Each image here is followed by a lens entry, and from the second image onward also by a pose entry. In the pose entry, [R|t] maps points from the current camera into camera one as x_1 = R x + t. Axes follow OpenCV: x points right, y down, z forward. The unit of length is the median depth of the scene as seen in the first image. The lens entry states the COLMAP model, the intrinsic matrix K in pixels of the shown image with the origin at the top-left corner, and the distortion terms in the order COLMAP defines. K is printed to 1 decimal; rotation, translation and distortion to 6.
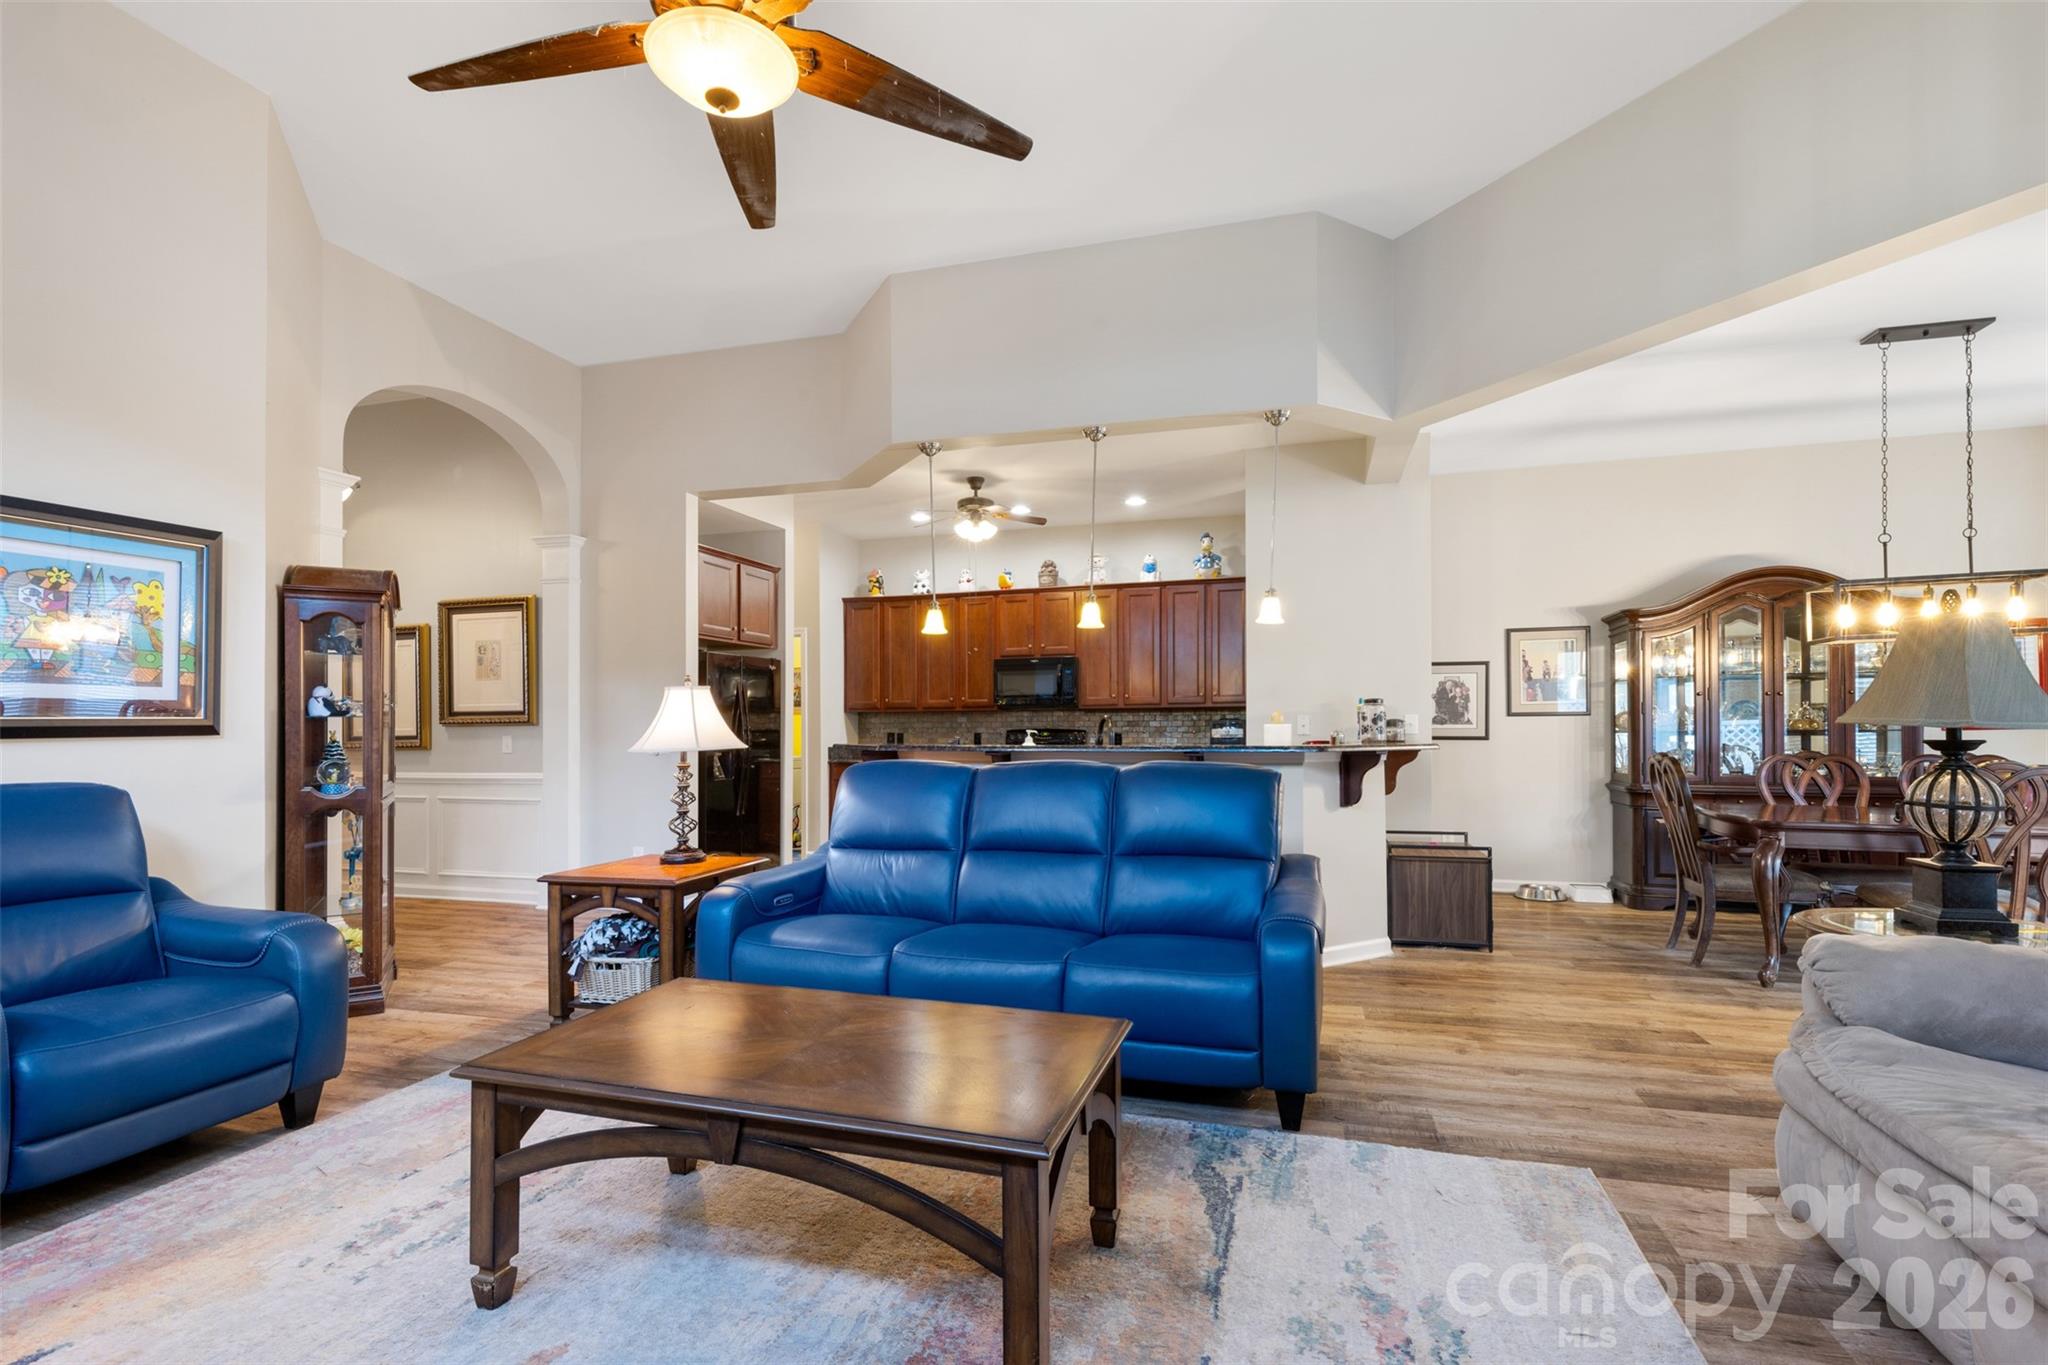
lens RADIAL K [[926.6, 0, 1032.9], [0, 926.6, 717.1], [0, 0, 1]] dist [-0.001219, -0.000137]
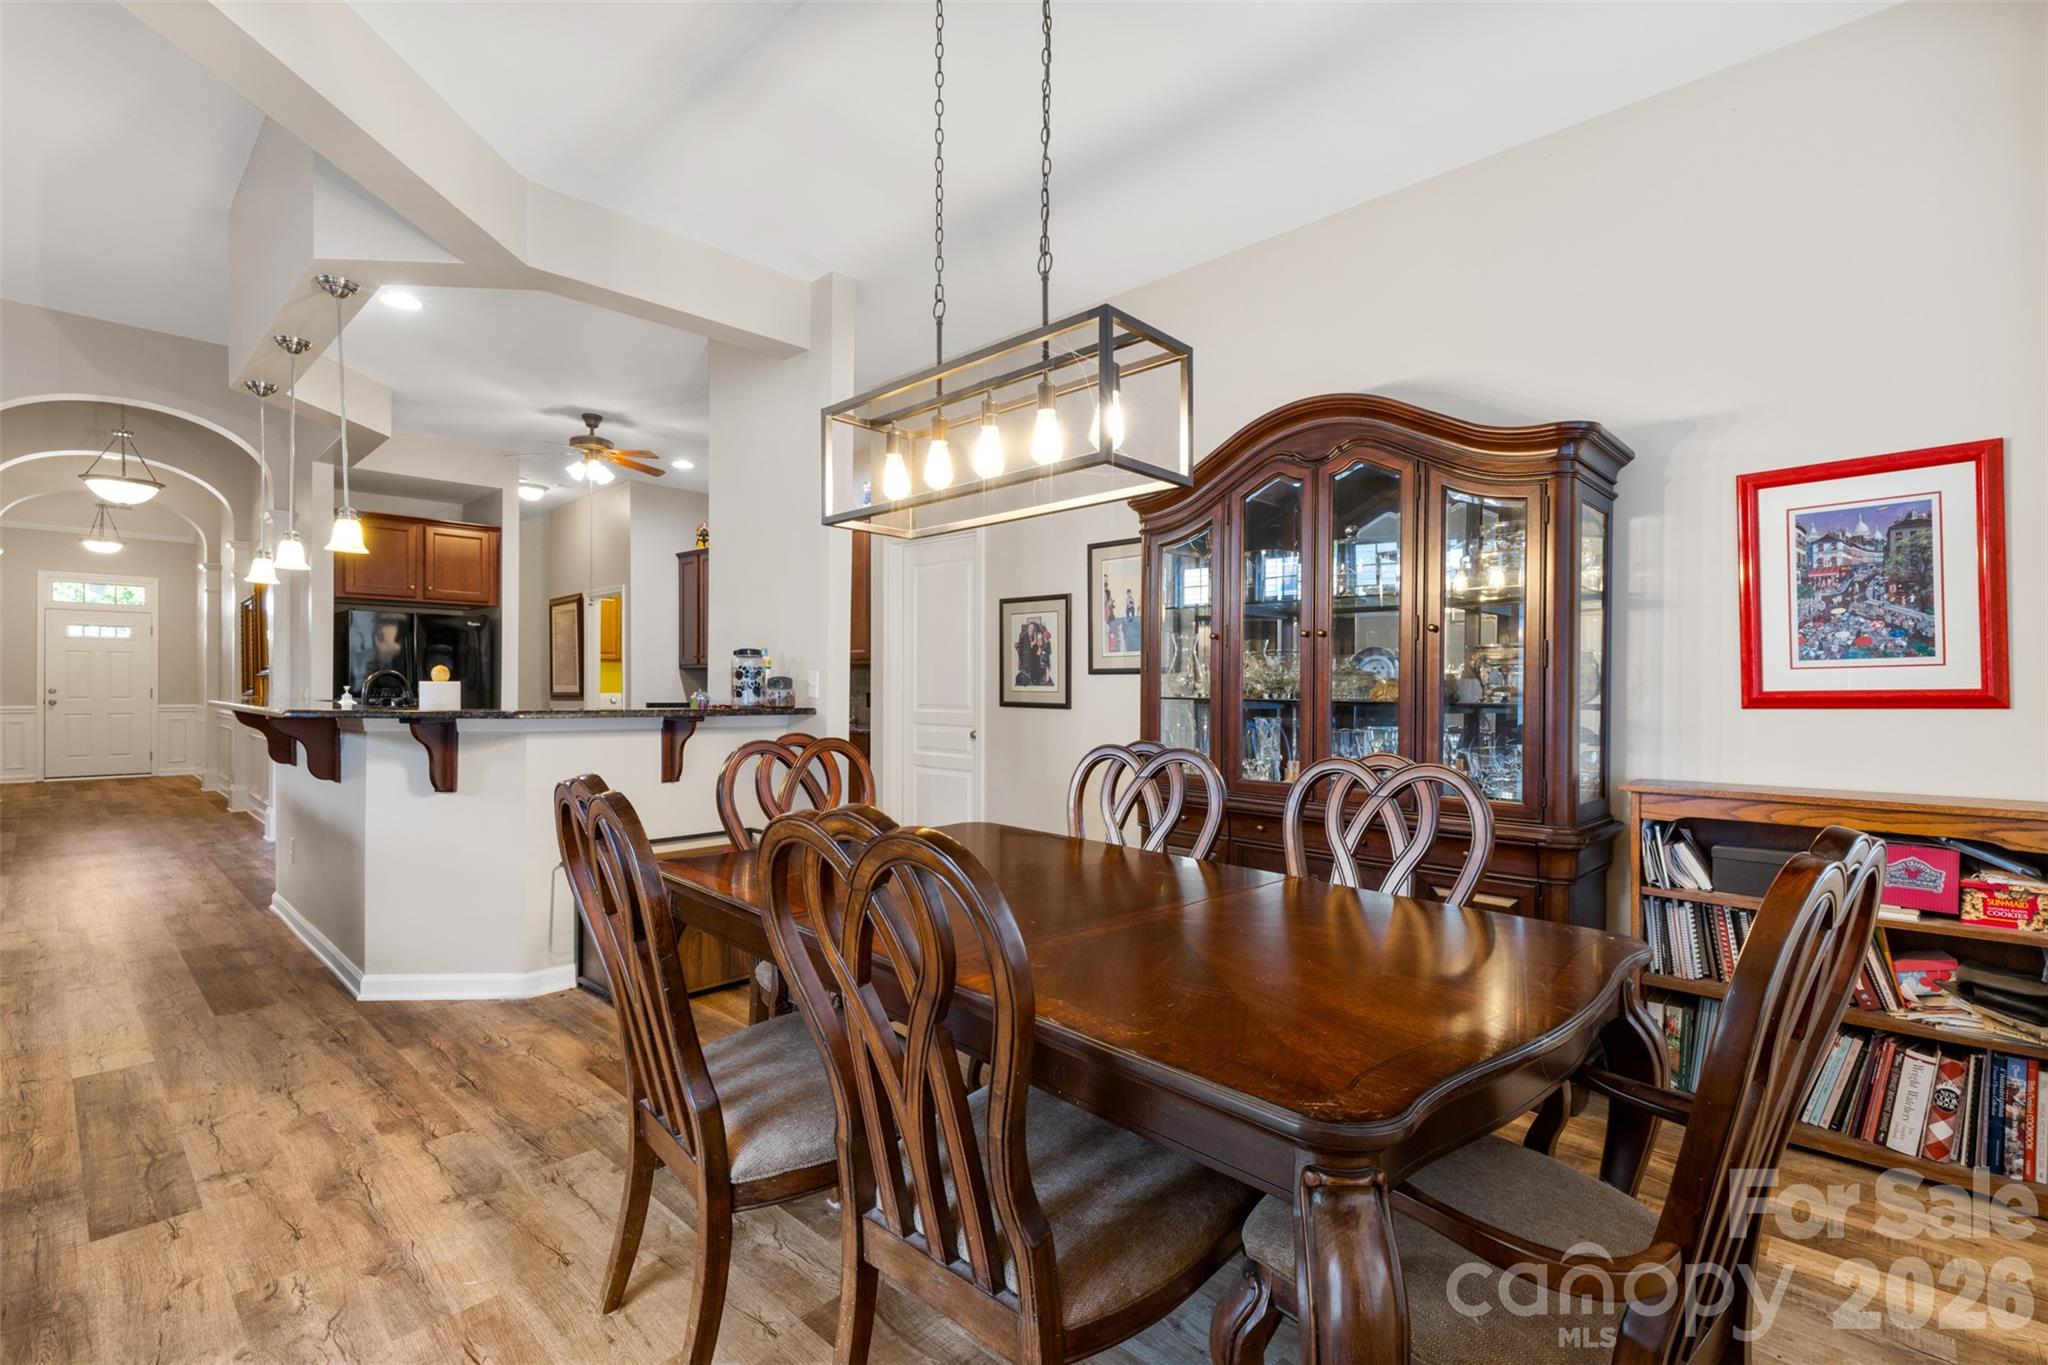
lens RADIAL K [[925.3, 0, 1043.7], [0, 925.3, 677.7], [0, 0, 1]] dist [0.009474, 0.000509]
pose [[0.895081, 0.005702, -0.445867, 1.236921], [-0.003690, 0.999979, 0.005382, -0.003047], [0.445888, -0.003172, 0.895083, 0.602237]]
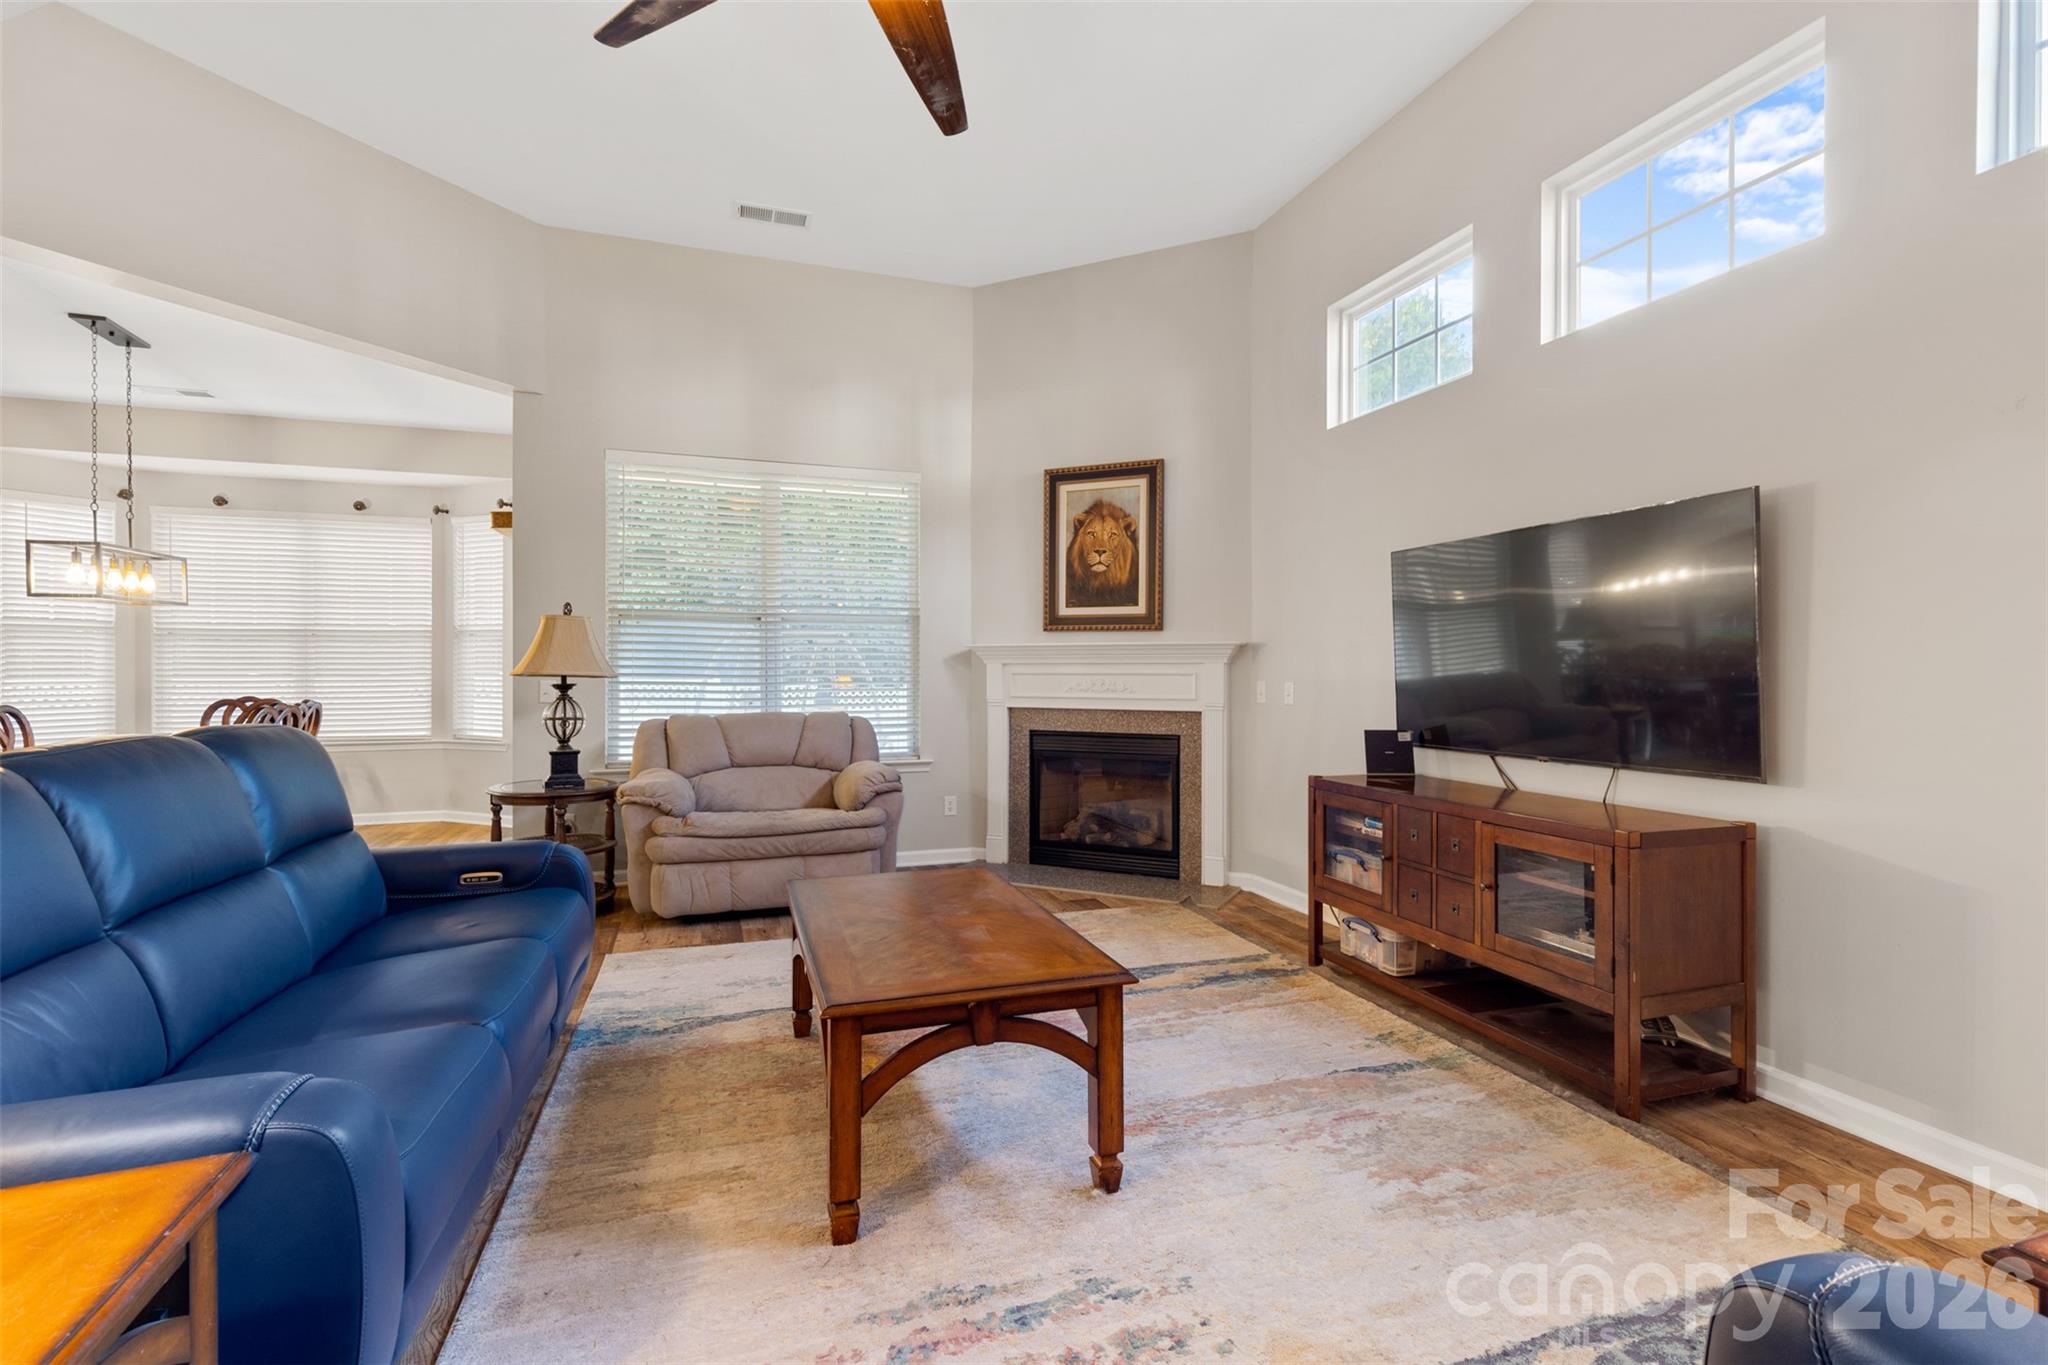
lens RADIAL K [[915.4, 0, 1029.4], [0, 915.4, 684.8], [0, 0, 1]] dist [0.009253, -0.000208]
pose [[-0.588113, -0.004200, 0.808768, -0.642251], [-0.003564, 0.999990, 0.002601, 0.009906], [-0.808771, -0.001353, -0.588122, 0.781030]]
